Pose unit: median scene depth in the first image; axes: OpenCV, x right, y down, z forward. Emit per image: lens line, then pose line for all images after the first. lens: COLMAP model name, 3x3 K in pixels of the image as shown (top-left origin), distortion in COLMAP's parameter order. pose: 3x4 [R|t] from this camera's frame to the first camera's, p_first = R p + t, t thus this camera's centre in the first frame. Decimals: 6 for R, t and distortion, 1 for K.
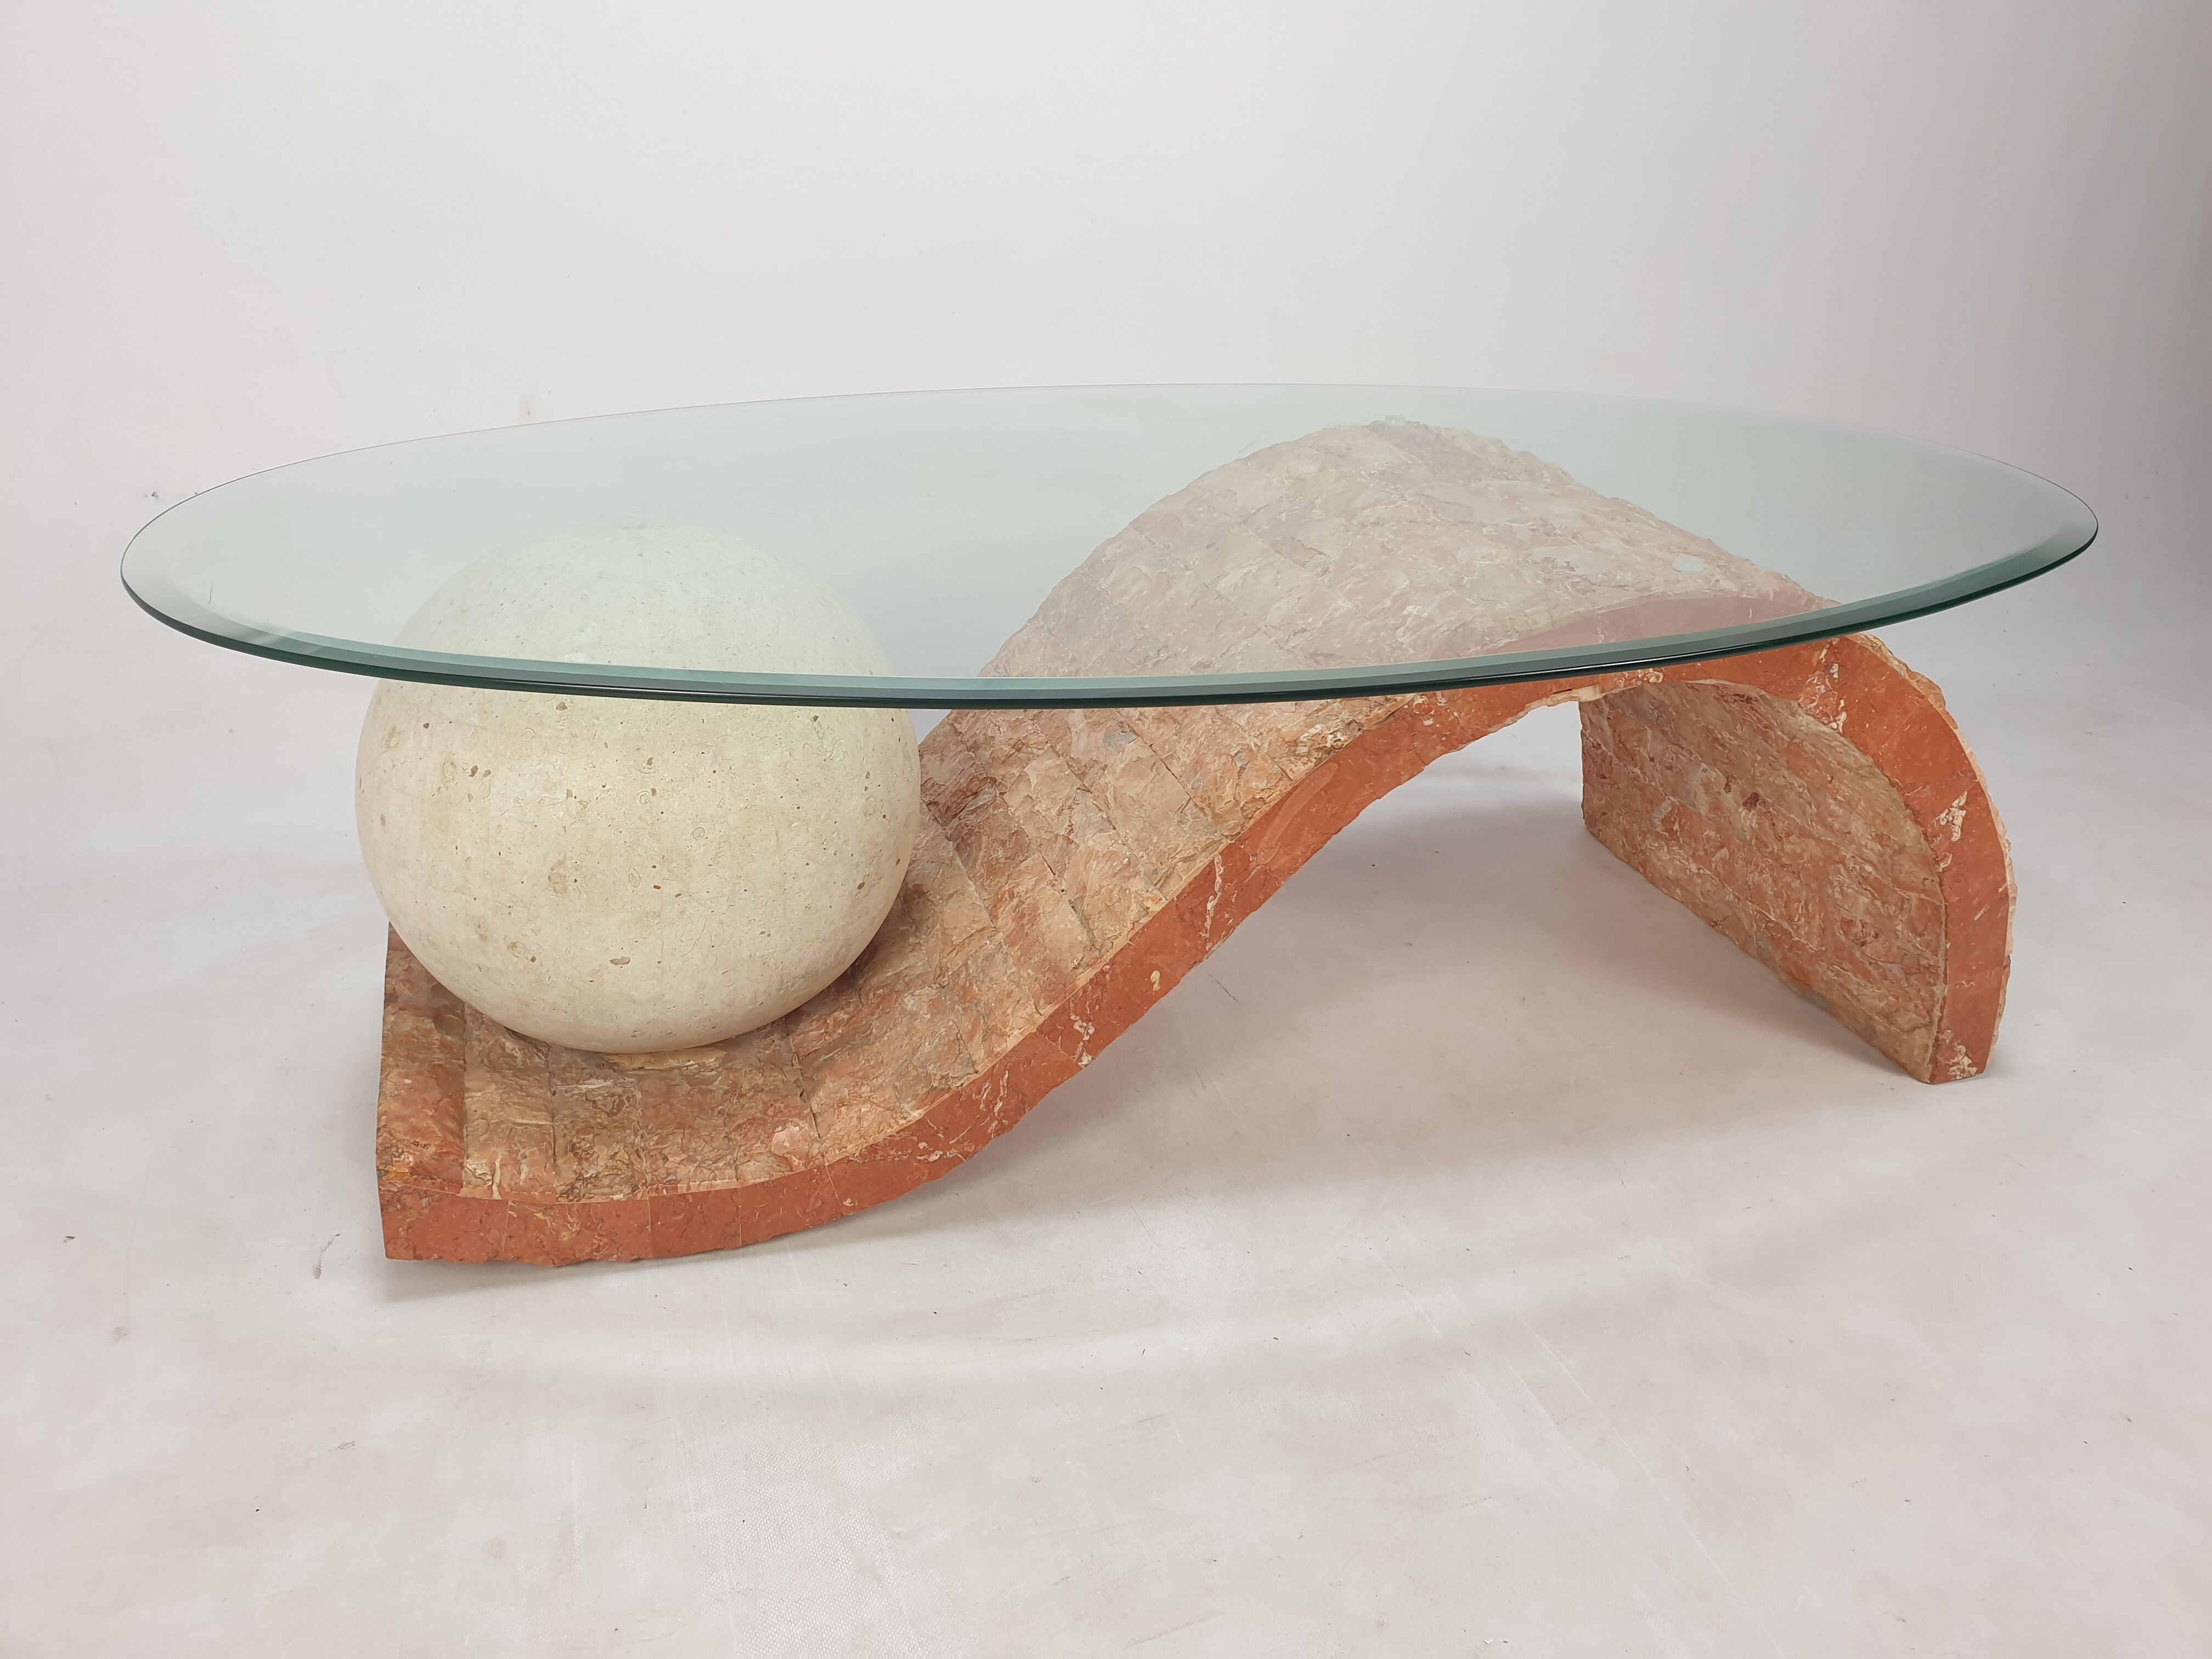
lens RADIAL K [[1729.2, 0, 1118.8], [0, 1729.2, 796.6], [0, 0, 1]] dist [0.132371, -0.336292]
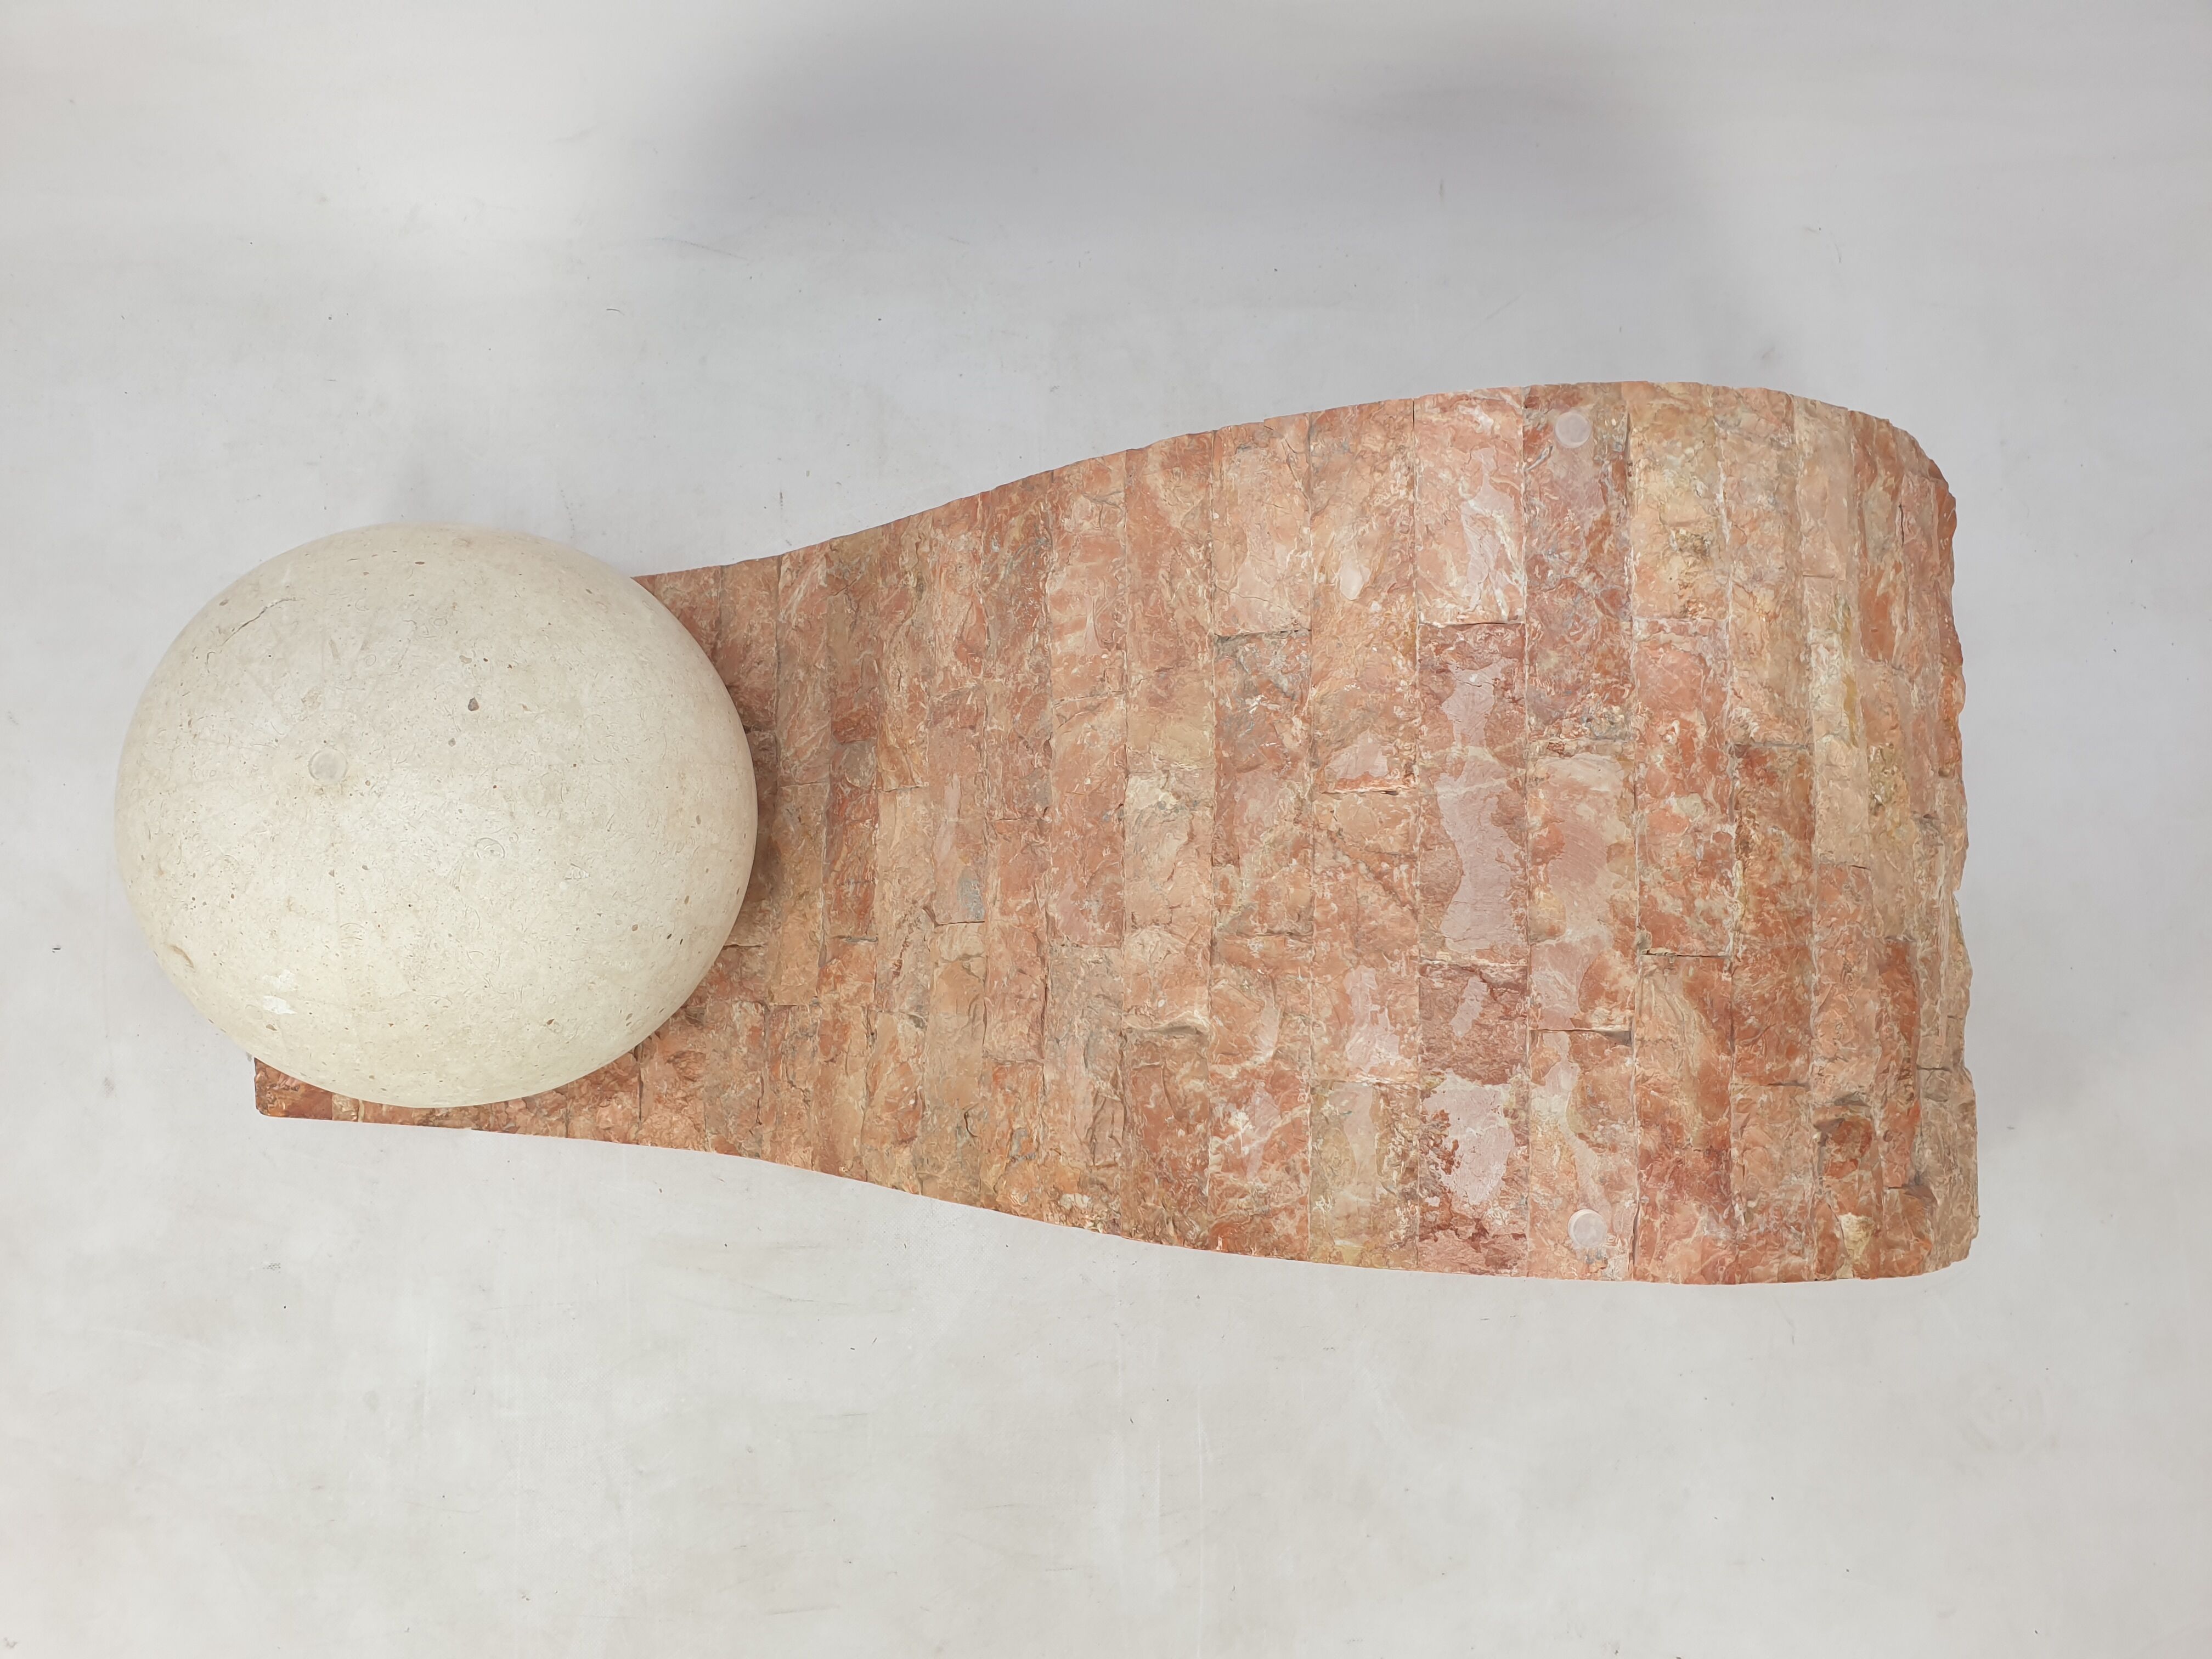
lens RADIAL K [[1662.6, 0, 1077.5], [0, 1662.6, 831.9], [0, 0, 1]] dist [0.100667, -0.241420]
pose [[0.942369, 0.325475, -0.077499, 0.115156], [-0.097831, 0.489569, 0.866459, -0.849007], [0.319952, -0.808943, 0.493196, 0.715323]]
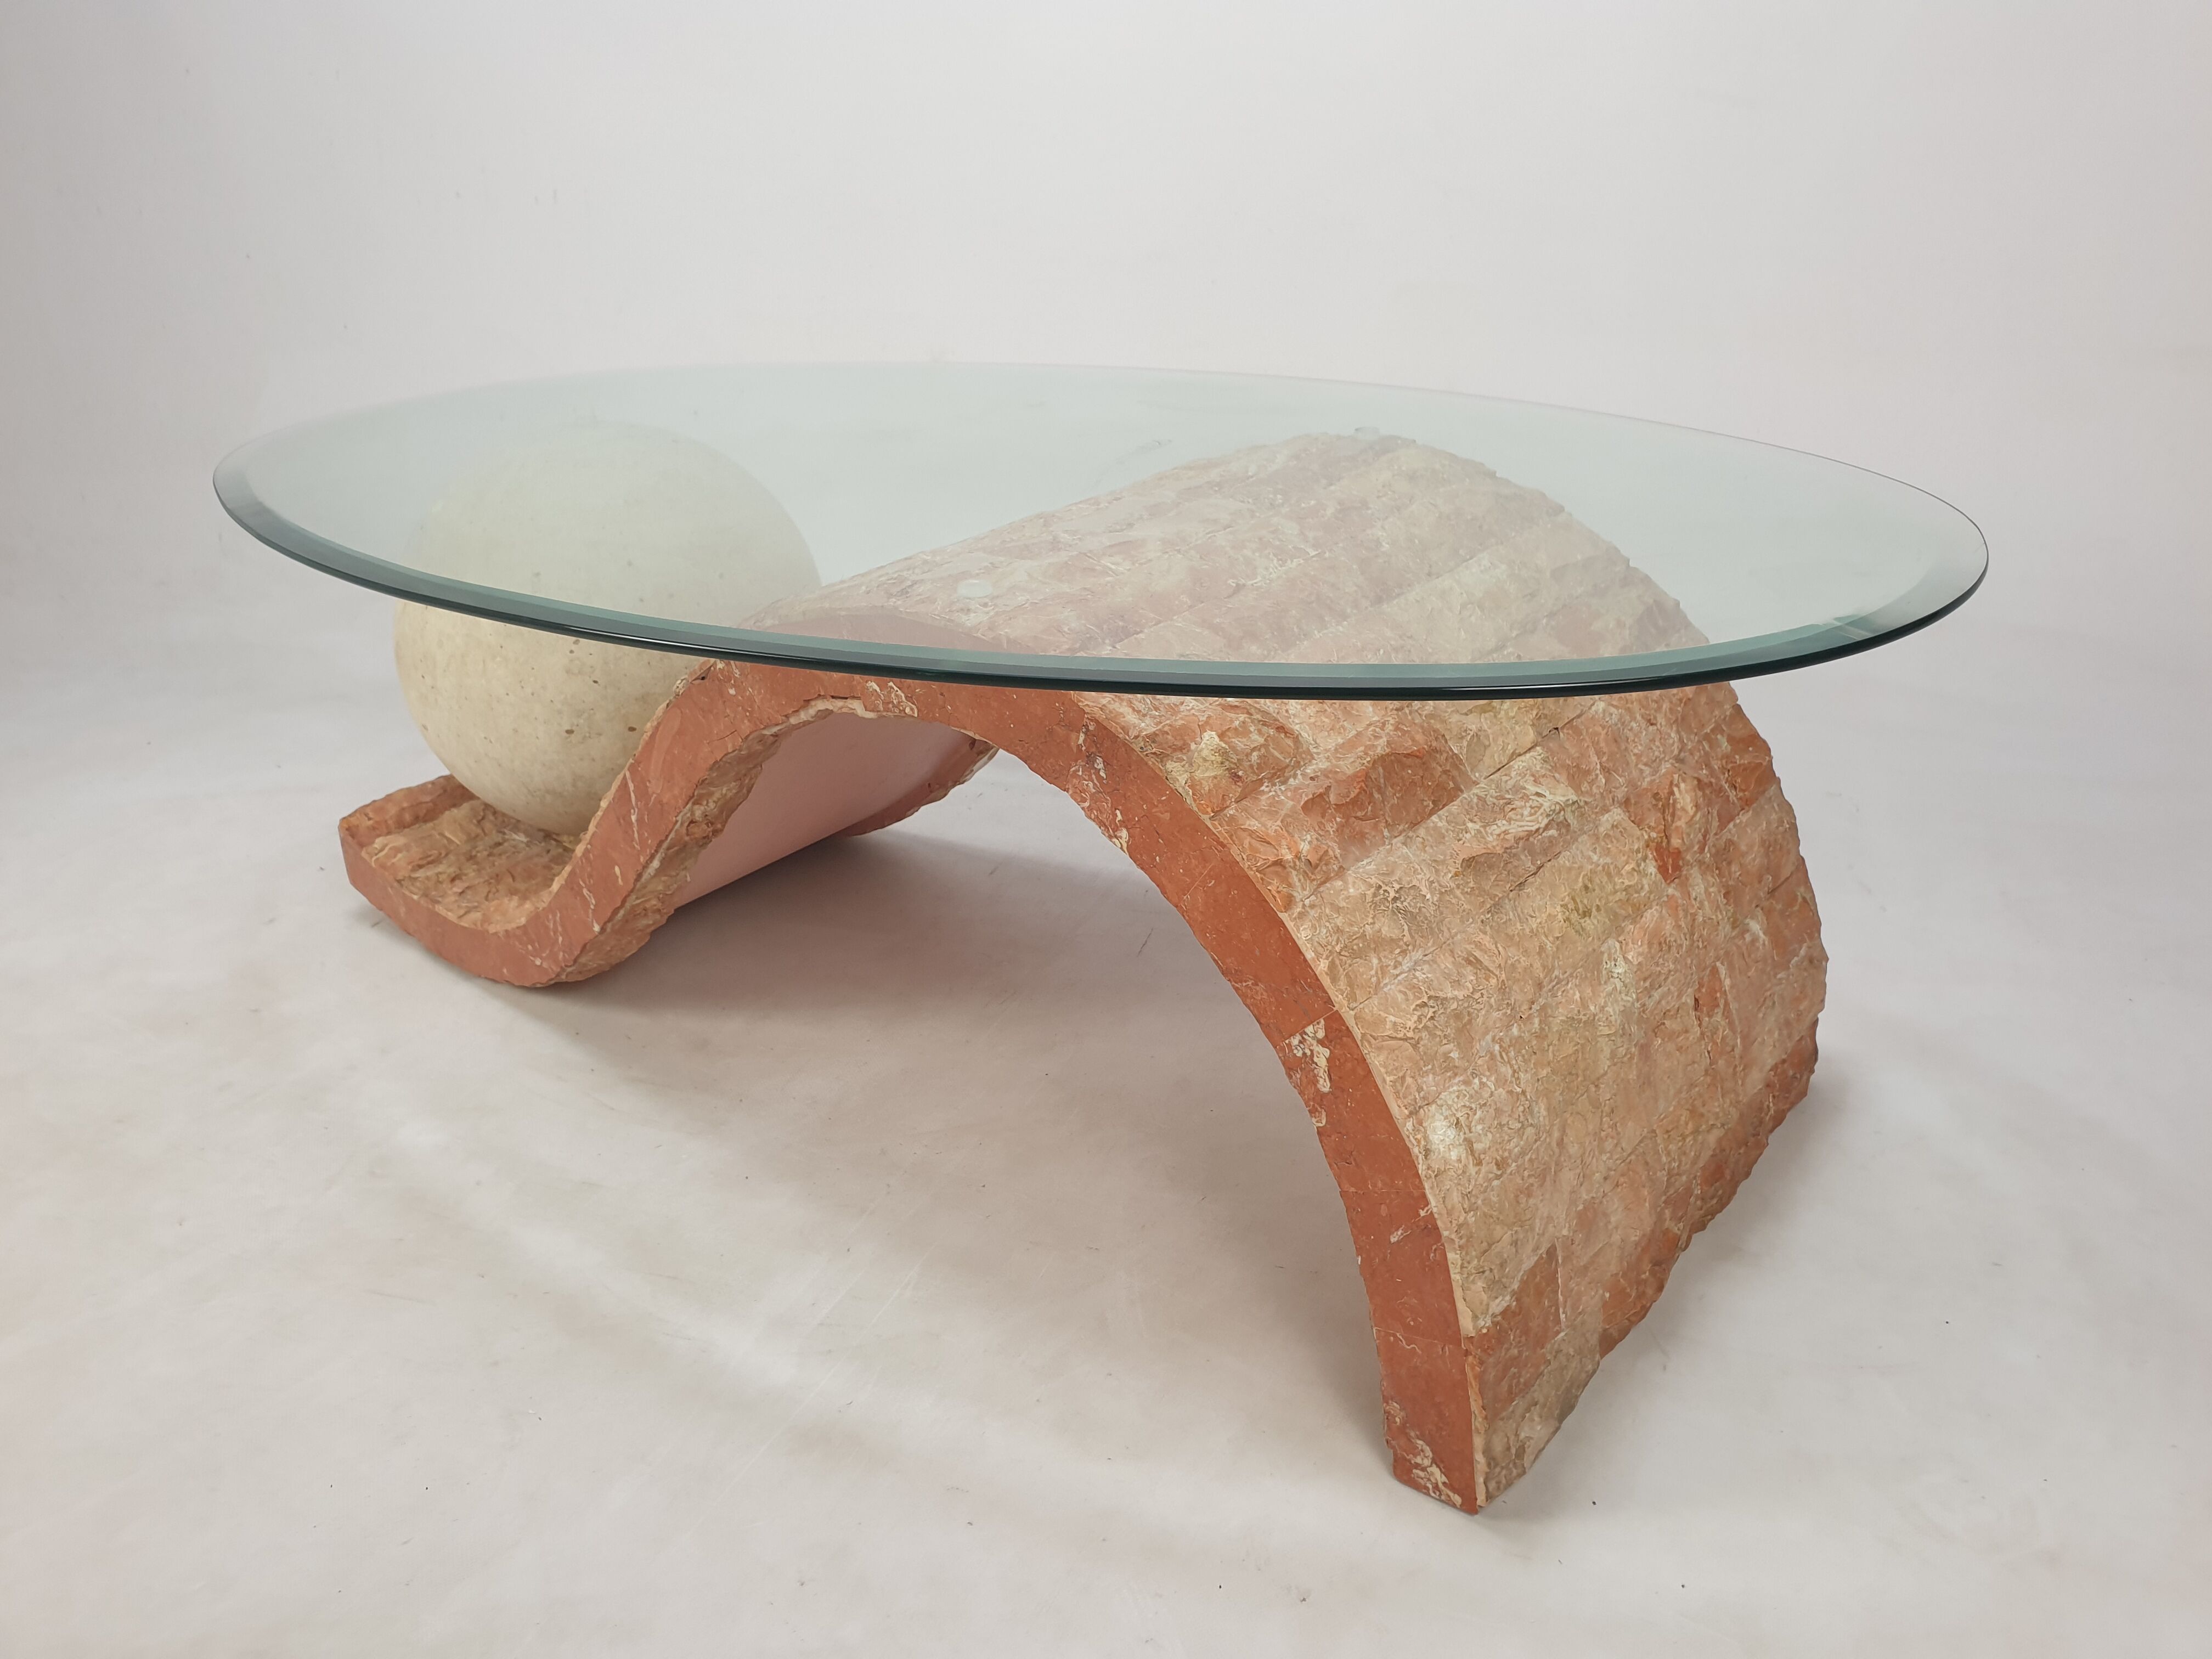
lens RADIAL K [[1721.8, 0, 1096.7], [0, 1721.8, 818.2], [0, 0, 1]] dist [0.164962, -0.505768]
pose [[0.535267, 0.266252, -0.801623, 1.052560], [-0.273901, 0.952453, 0.133457, -0.155923], [0.799041, 0.148130, 0.582744, 0.600364]]
